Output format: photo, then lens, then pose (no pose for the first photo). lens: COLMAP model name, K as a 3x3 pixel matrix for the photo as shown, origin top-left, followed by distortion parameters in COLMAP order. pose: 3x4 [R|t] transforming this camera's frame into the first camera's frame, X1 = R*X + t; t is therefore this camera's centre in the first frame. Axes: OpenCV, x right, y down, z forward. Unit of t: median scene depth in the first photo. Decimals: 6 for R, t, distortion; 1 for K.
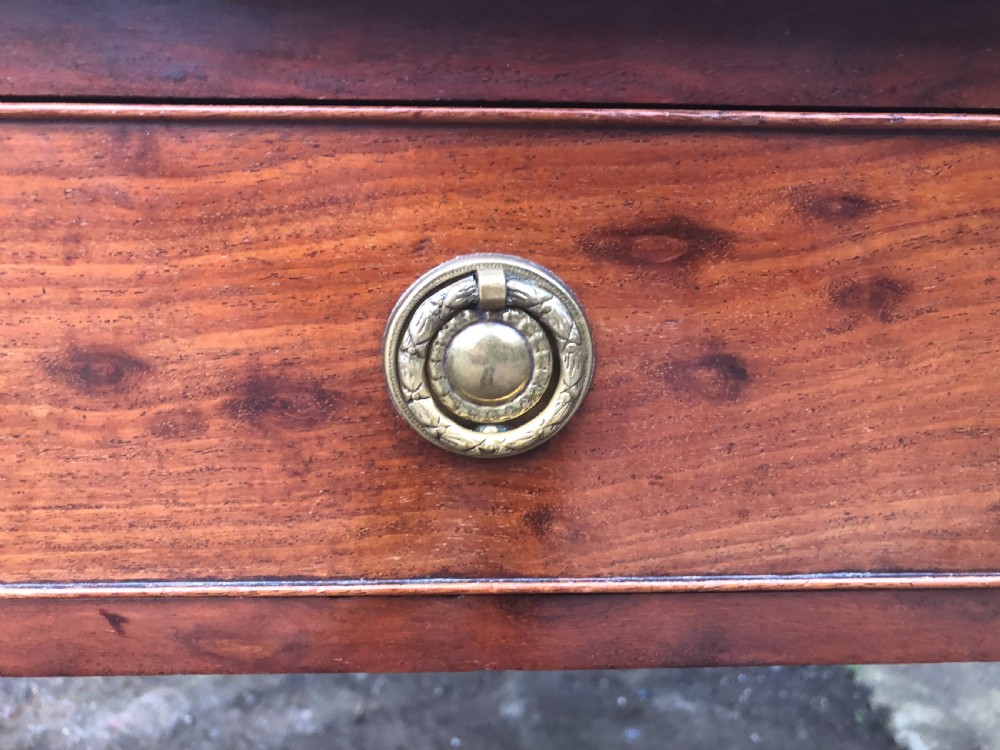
lens RADIAL K [[842.8, 0, 500.0], [0, 842.8, 375.0], [0, 0, 1]] dist [0.000917, -0.002590]
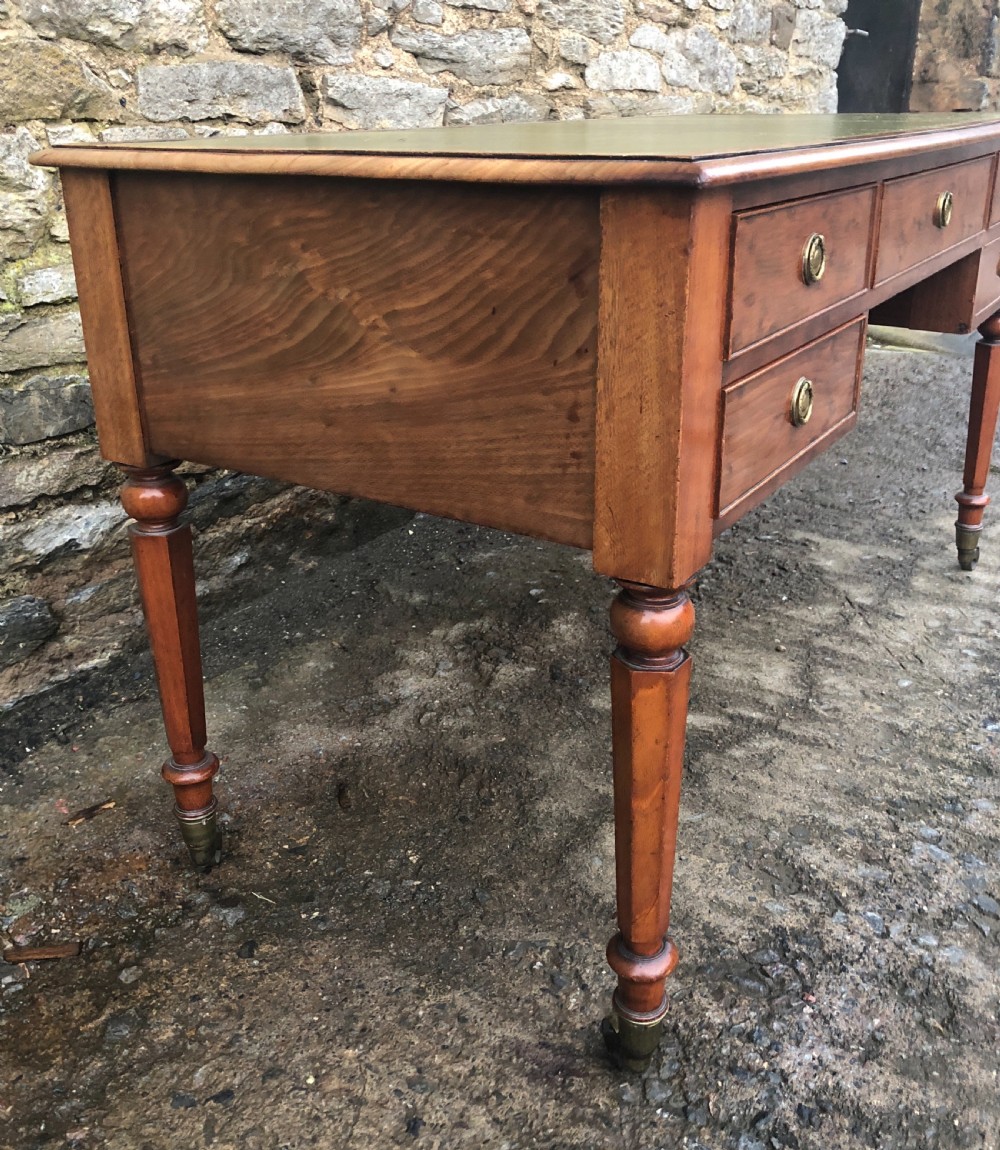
lens RADIAL K [[1131.5, 0, 512.4], [0, 1131.5, 517.9], [0, 0, 1]] dist [0.008766, 0.017583]
pose [[0.567832, -0.307330, 0.763620, -1.249843], [0.236514, 0.949483, 0.206260, -0.047455], [-0.788434, 0.063486, 0.611834, -0.198731]]
